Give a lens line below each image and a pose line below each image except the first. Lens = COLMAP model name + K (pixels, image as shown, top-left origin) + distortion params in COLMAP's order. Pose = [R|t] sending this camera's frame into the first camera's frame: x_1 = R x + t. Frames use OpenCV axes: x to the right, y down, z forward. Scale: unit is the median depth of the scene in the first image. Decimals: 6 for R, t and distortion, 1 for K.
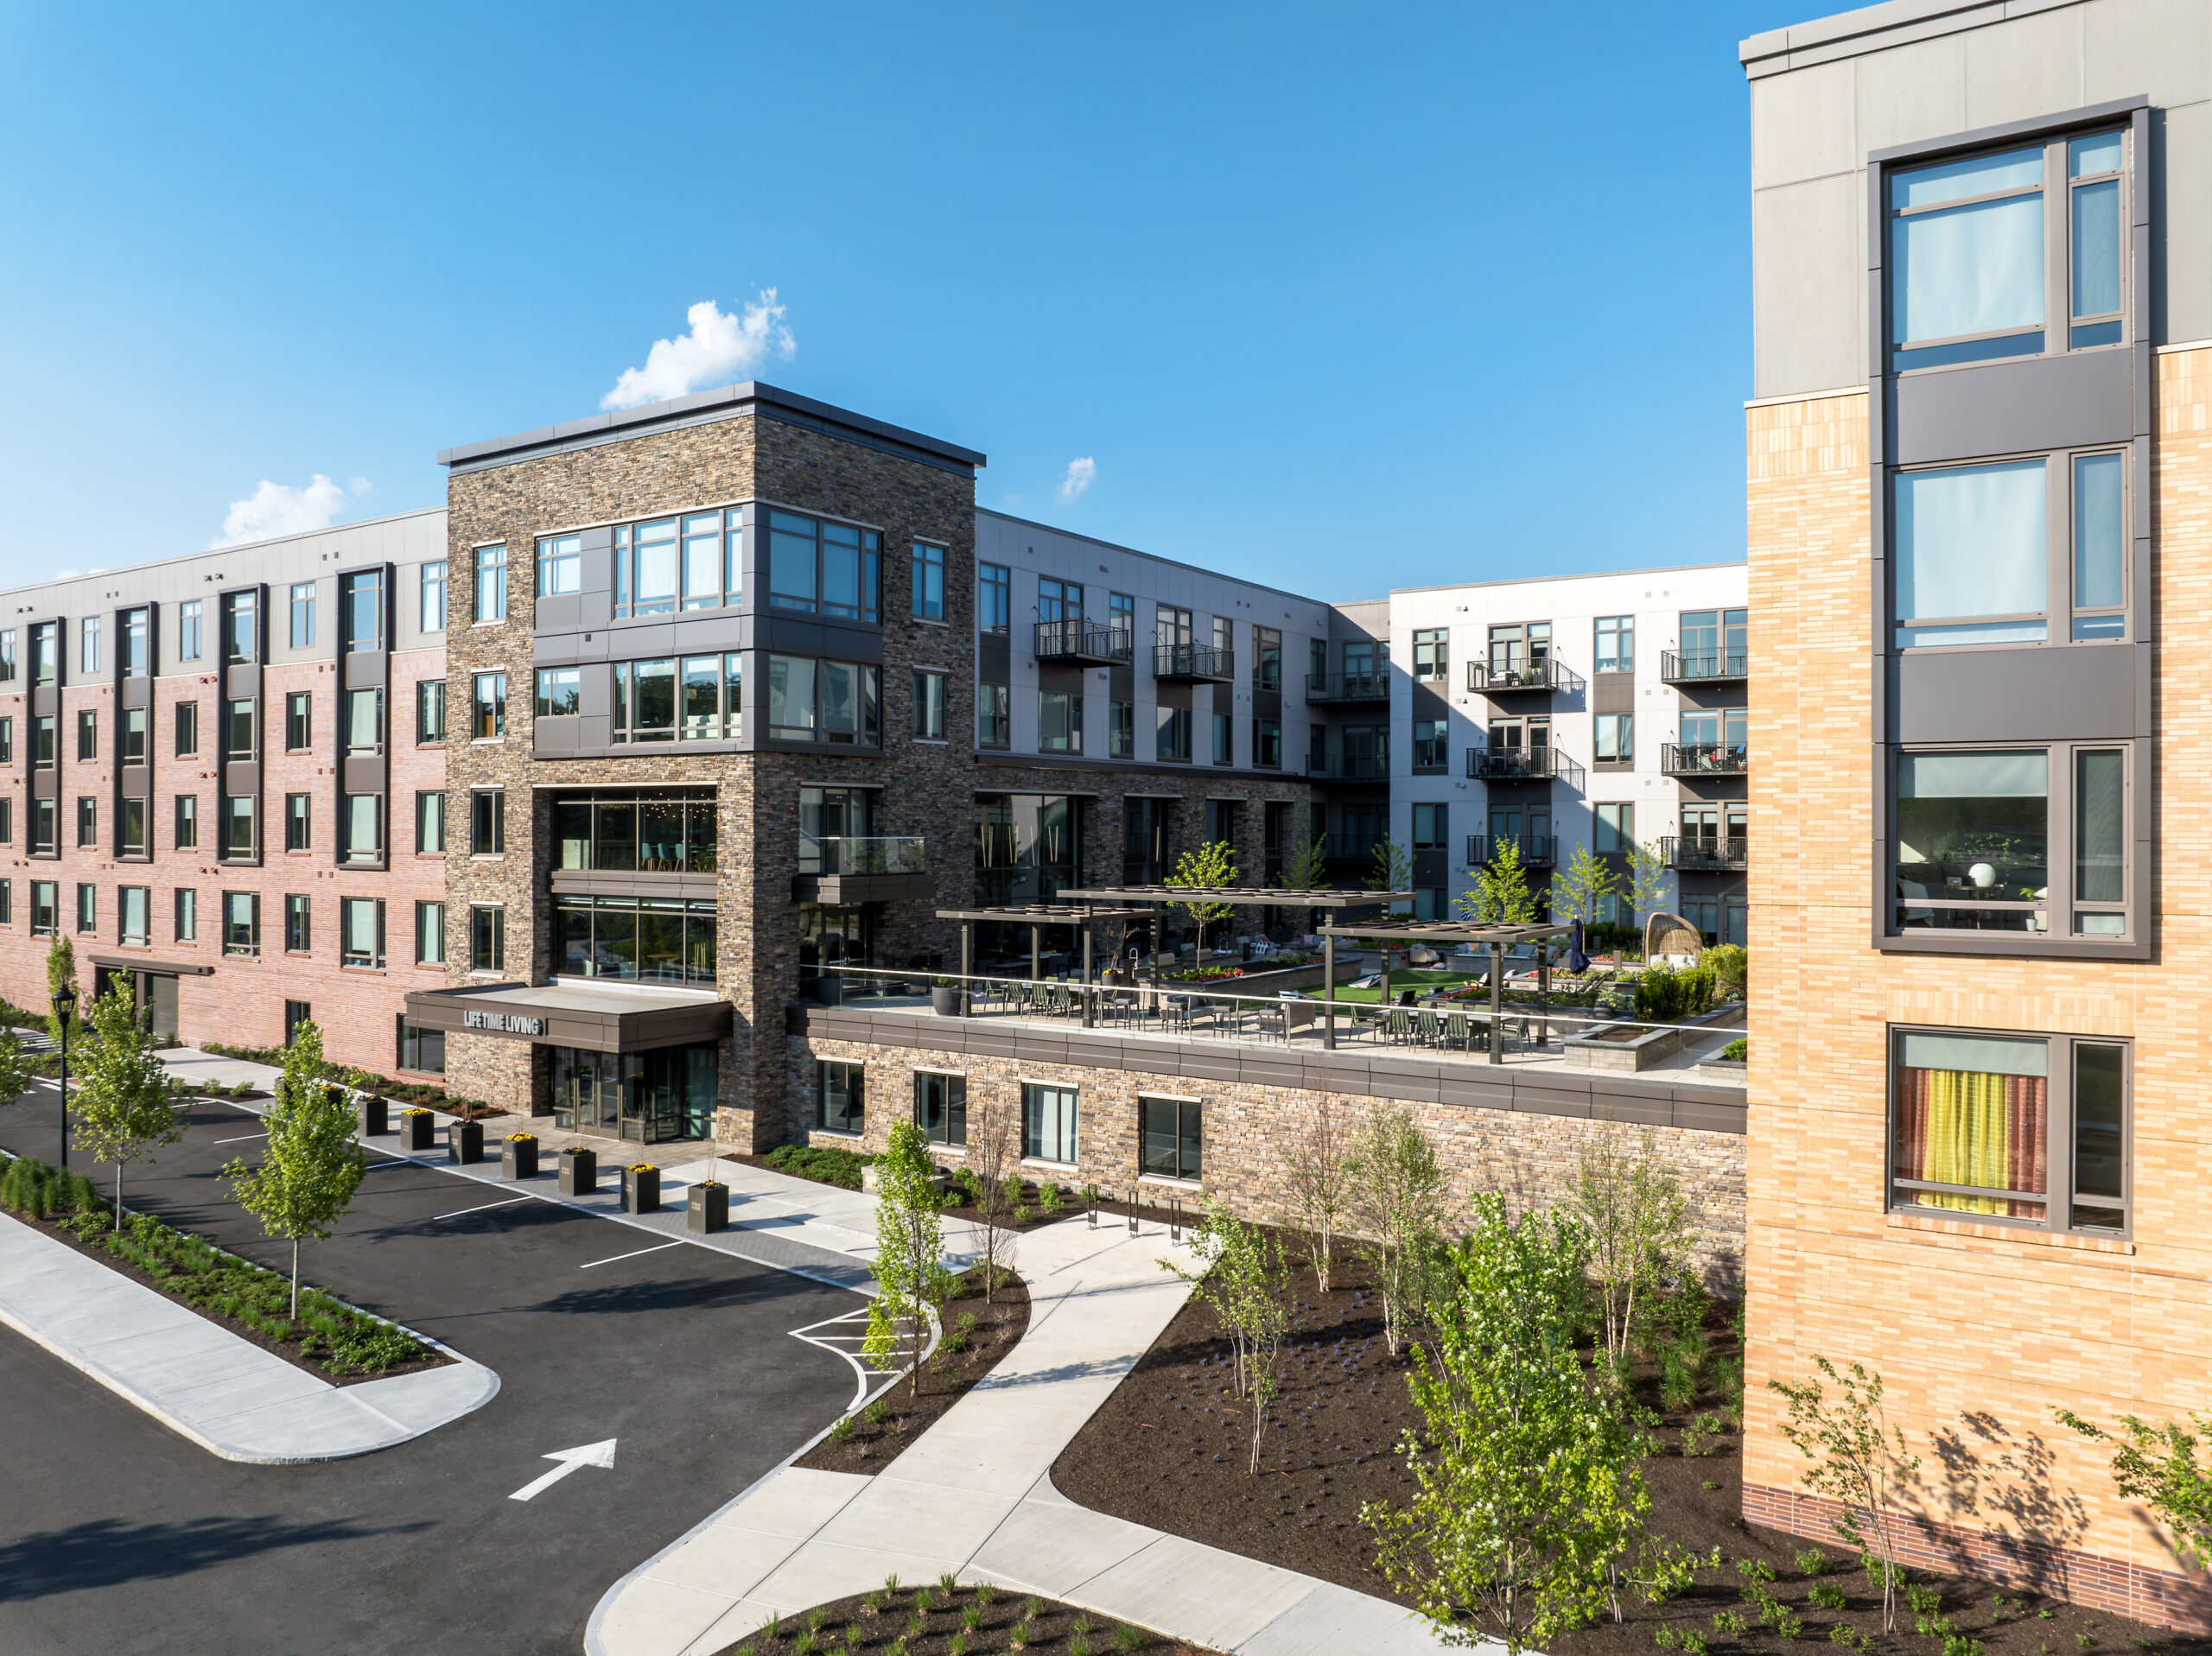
lens RADIAL K [[1581.9, 0, 1094.4], [0, 1581.9, 827.0], [0, 0, 1]] dist [-0.035754, 0.000078]
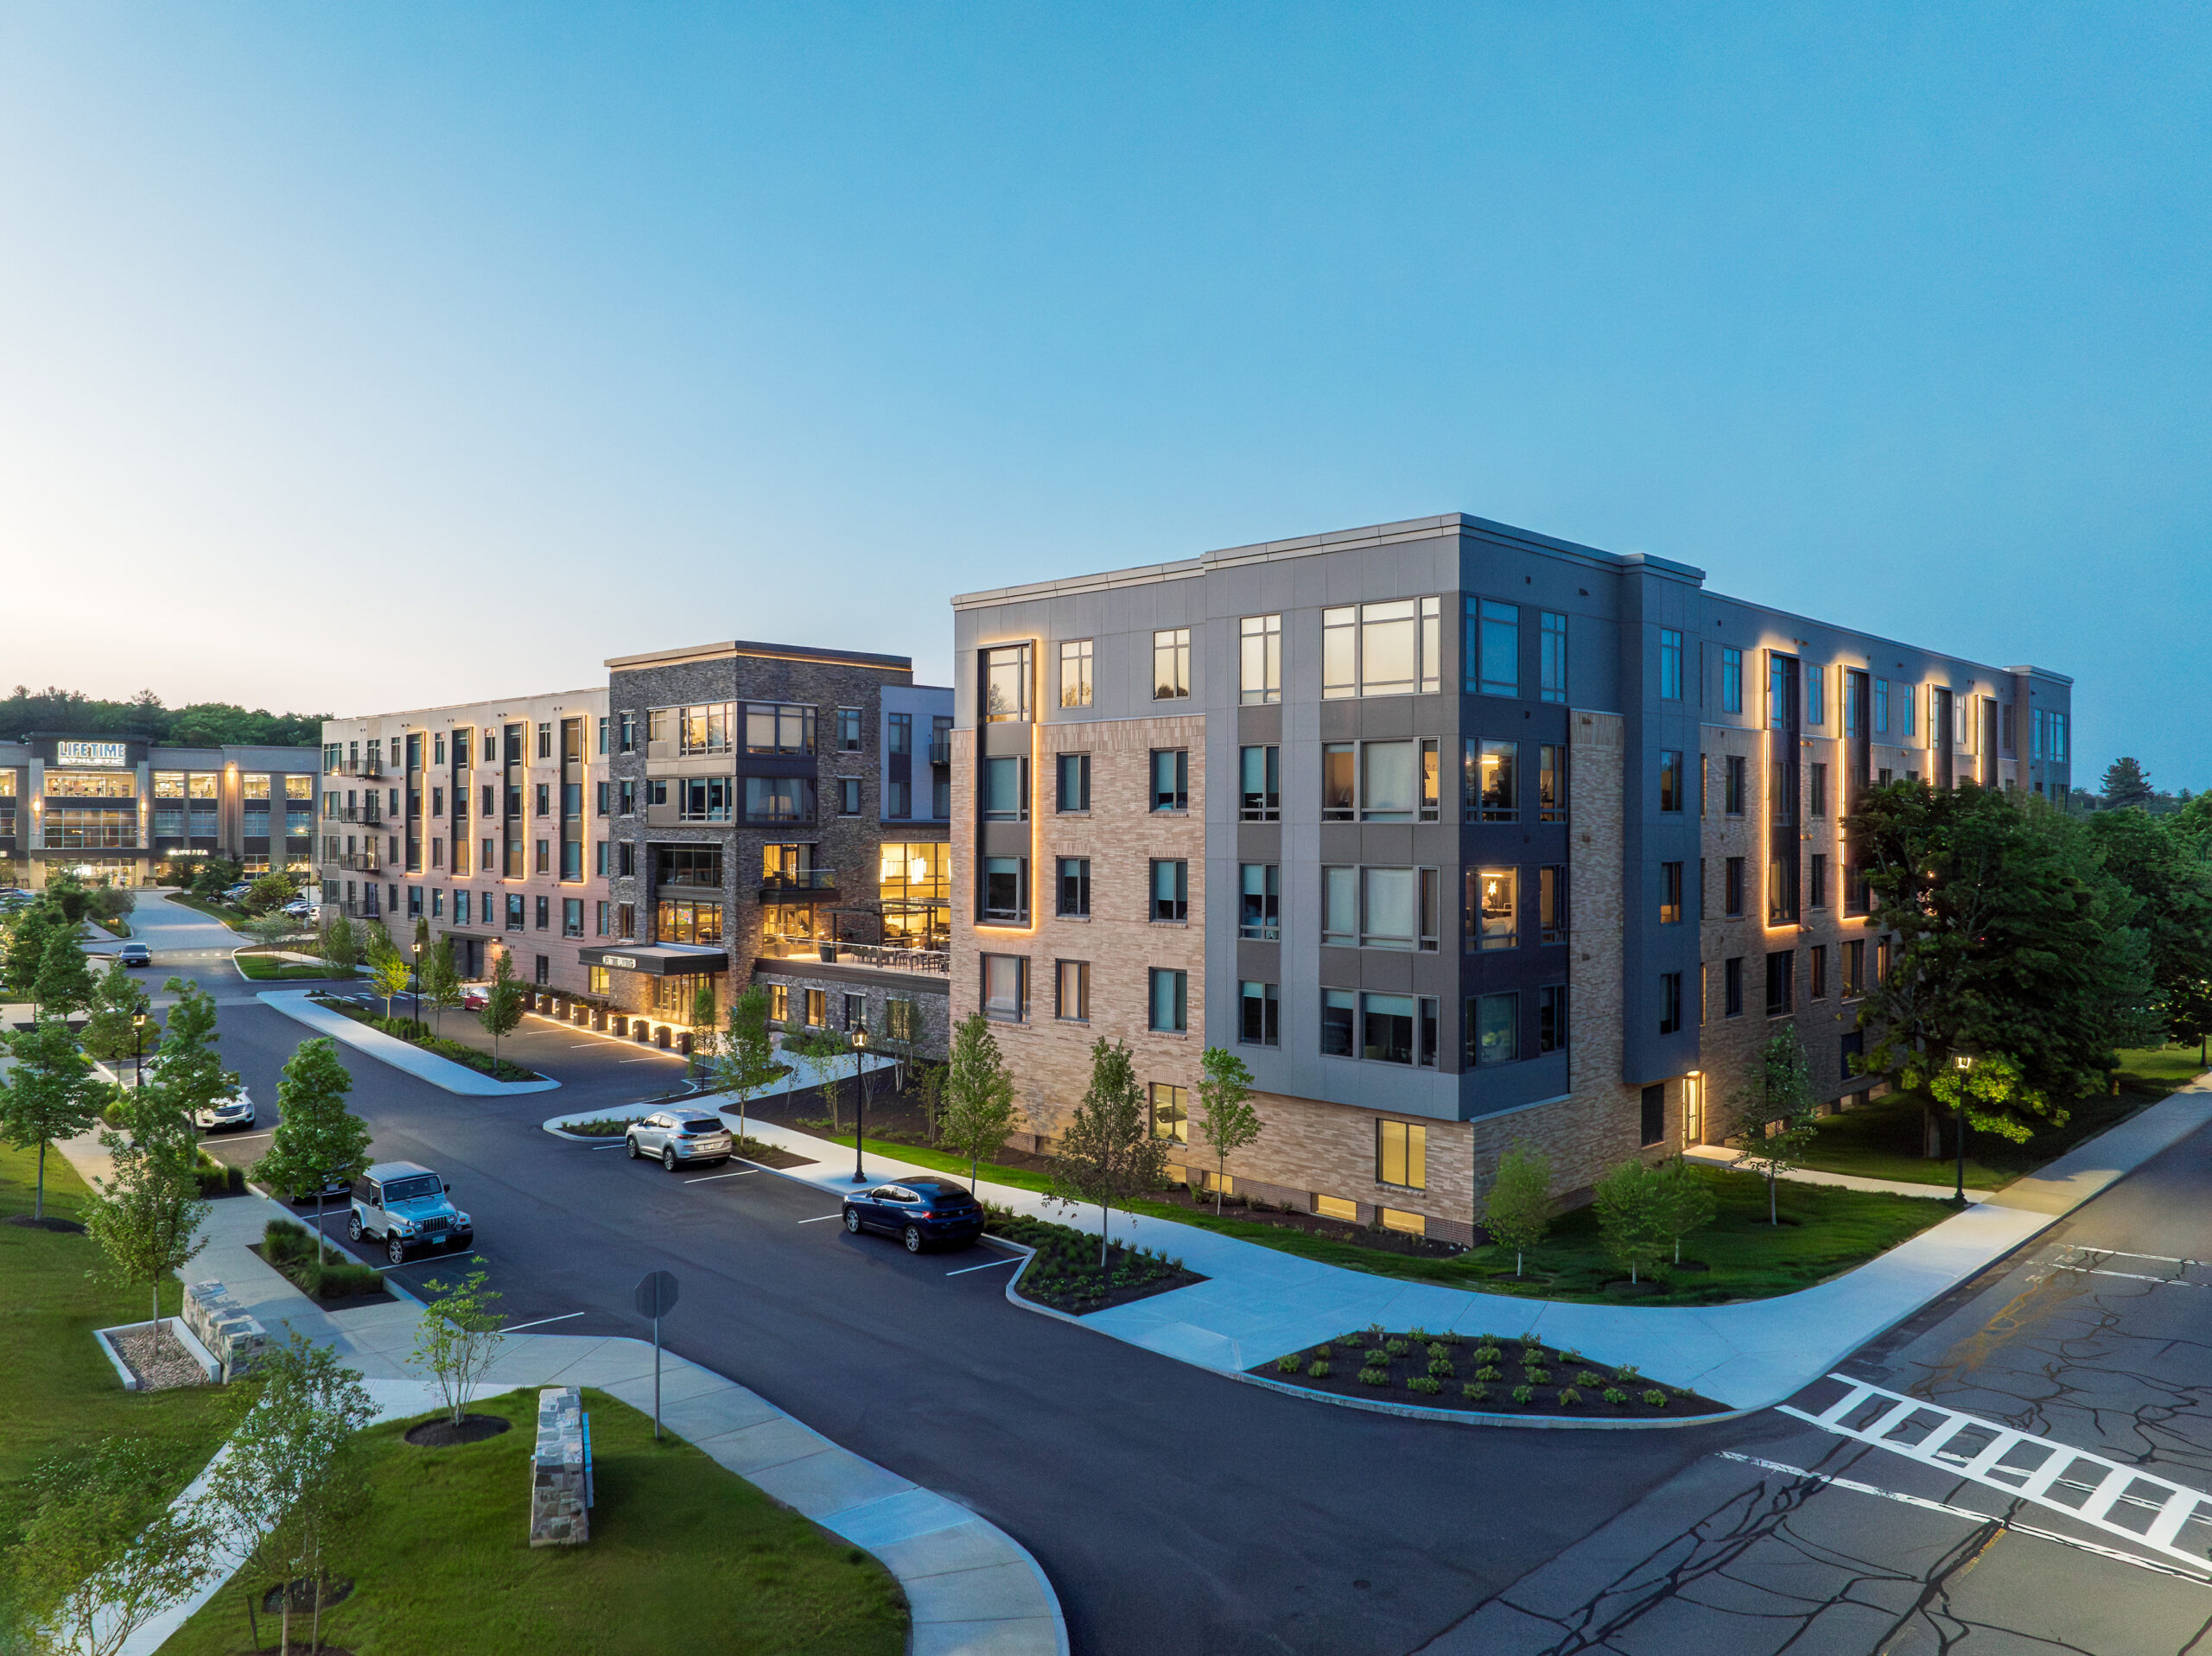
lens RADIAL K [[1577.6, 0, 1096.2], [0, 1577.6, 824.6], [0, 0, 1]] dist [-0.032707, -0.008257]
pose [[0.981720, -0.000531, -0.190330, 0.535290], [0.000380, 1.000000, -0.000825, -0.044162], [0.190330, 0.000738, 0.981720, -0.756708]]
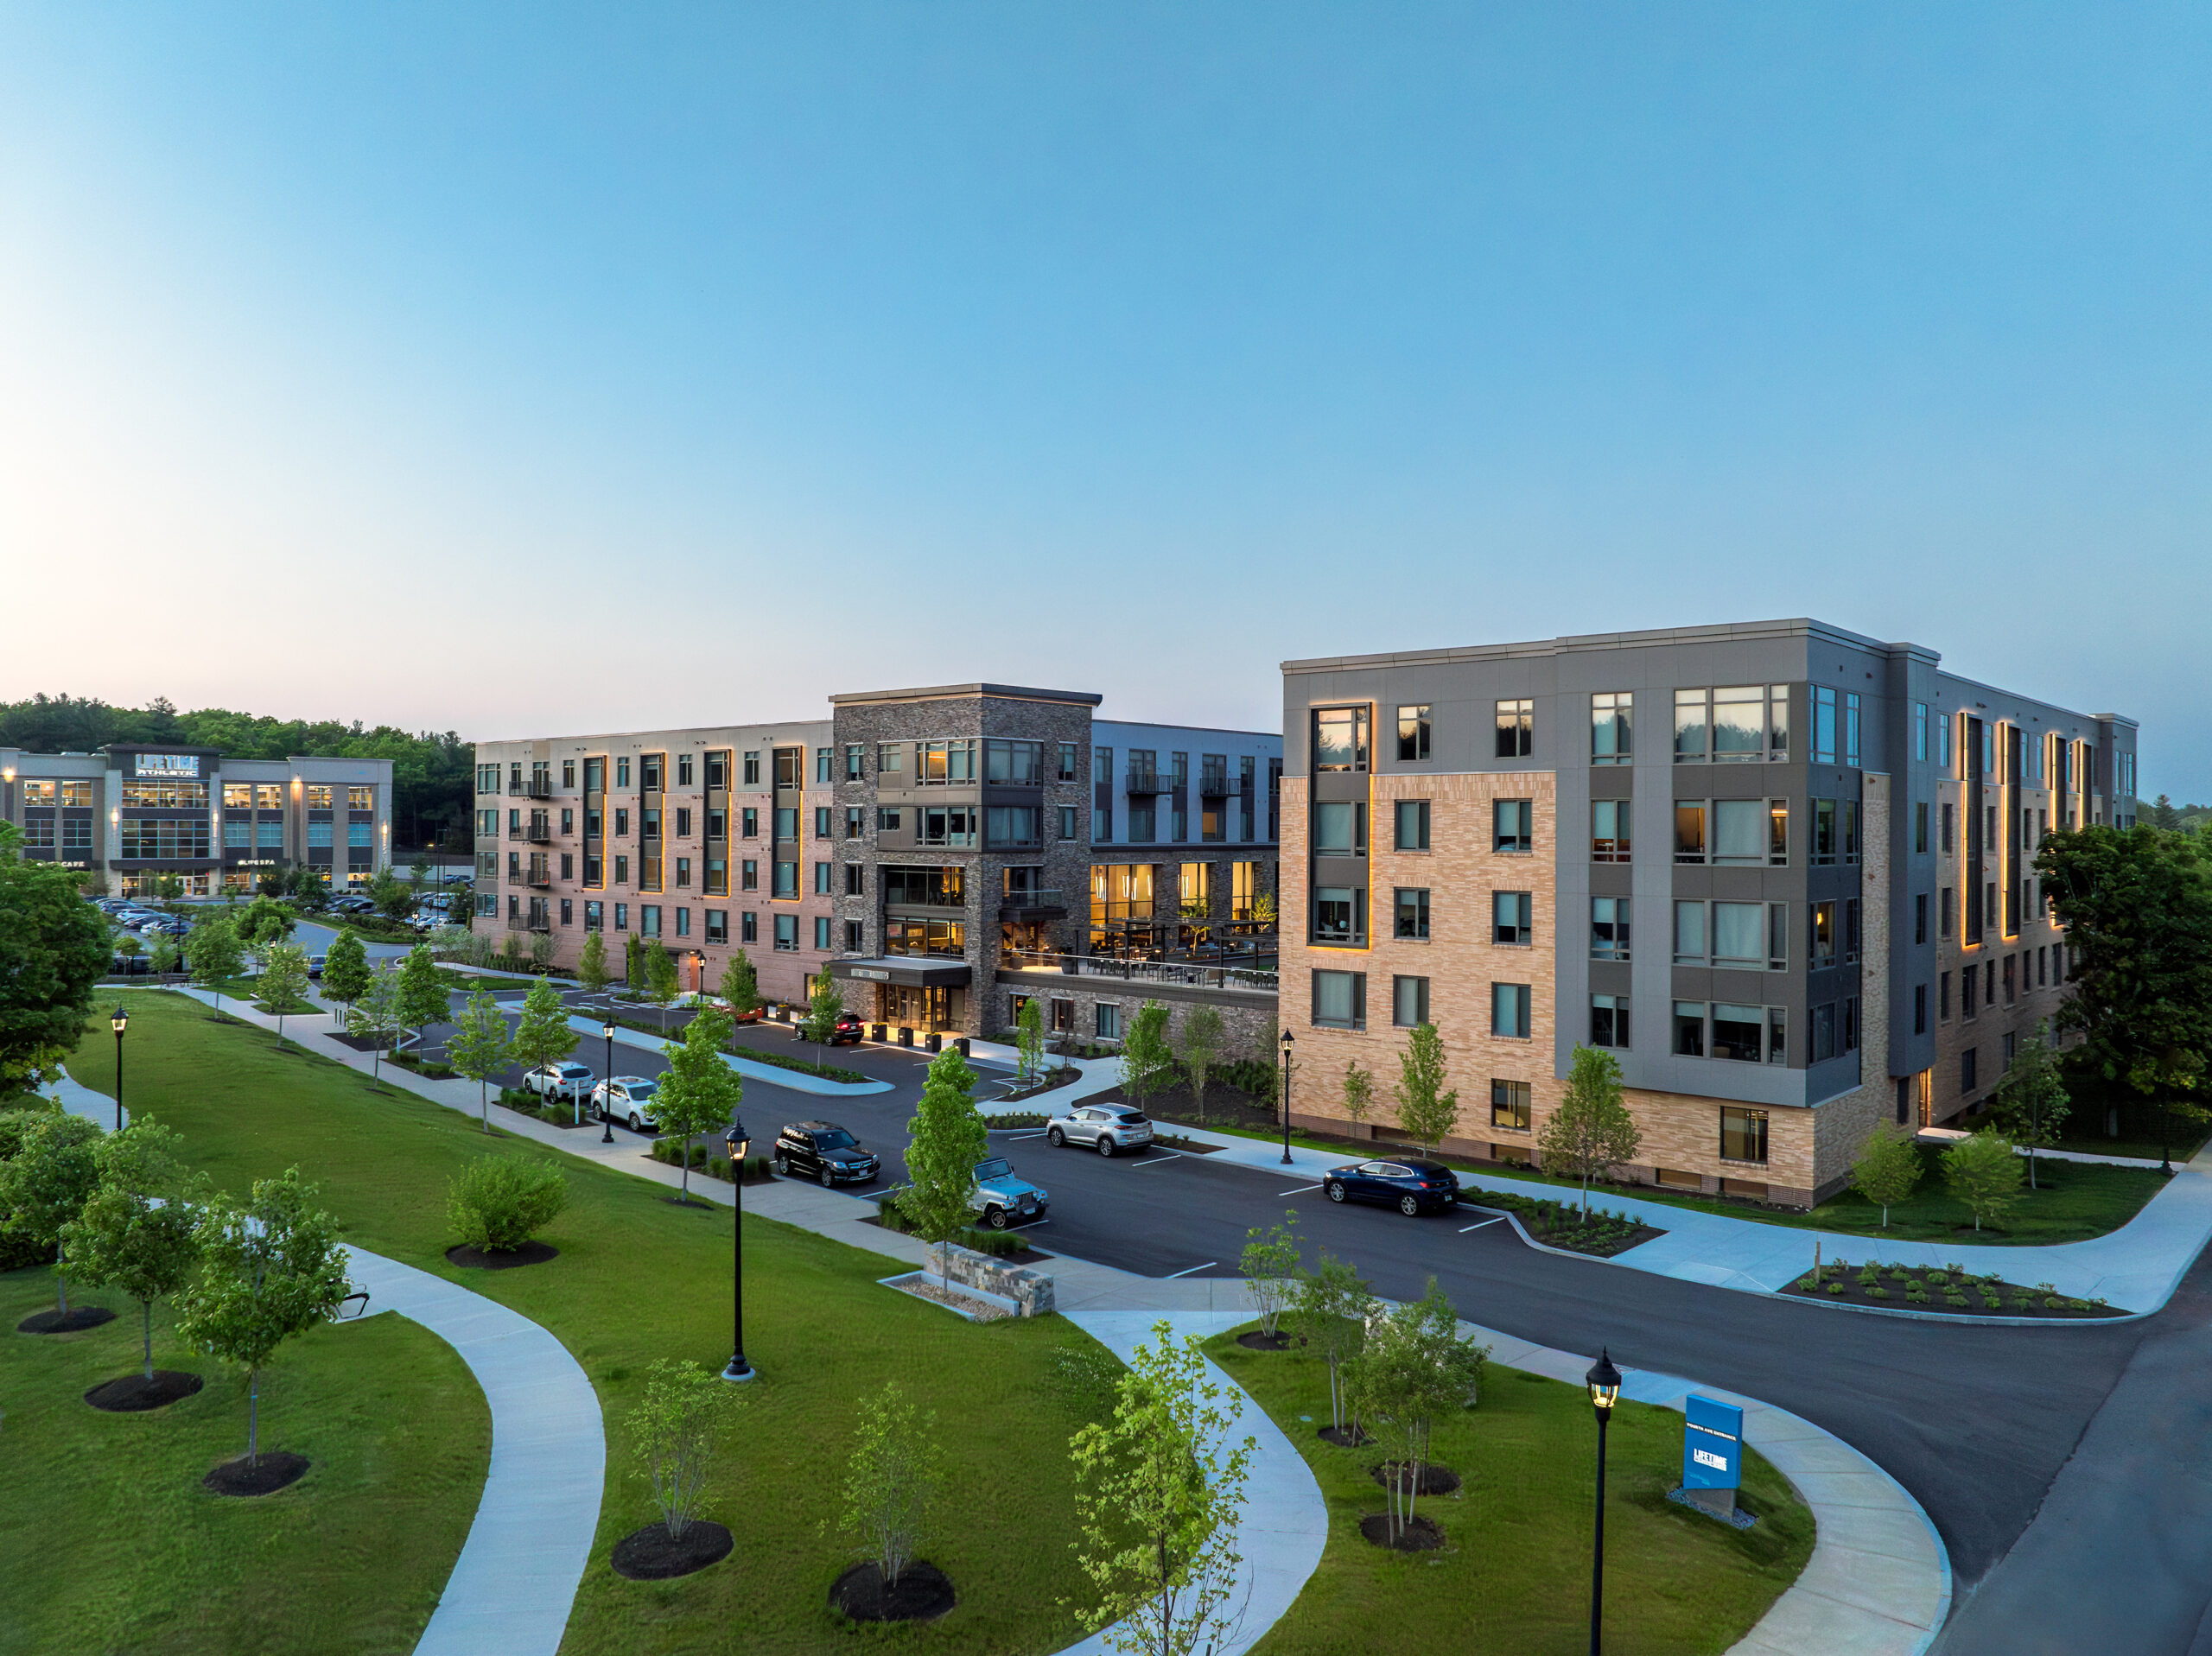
lens RADIAL K [[1577.6, 0, 1096.2], [0, 1577.6, 824.6], [0, 0, 1]] dist [-0.032707, -0.008257]
pose [[0.989642, 0.001935, -0.143546, 0.226069], [-0.002279, 0.999995, -0.002233, -0.072702], [0.143541, 0.002537, 0.989641, -1.010196]]
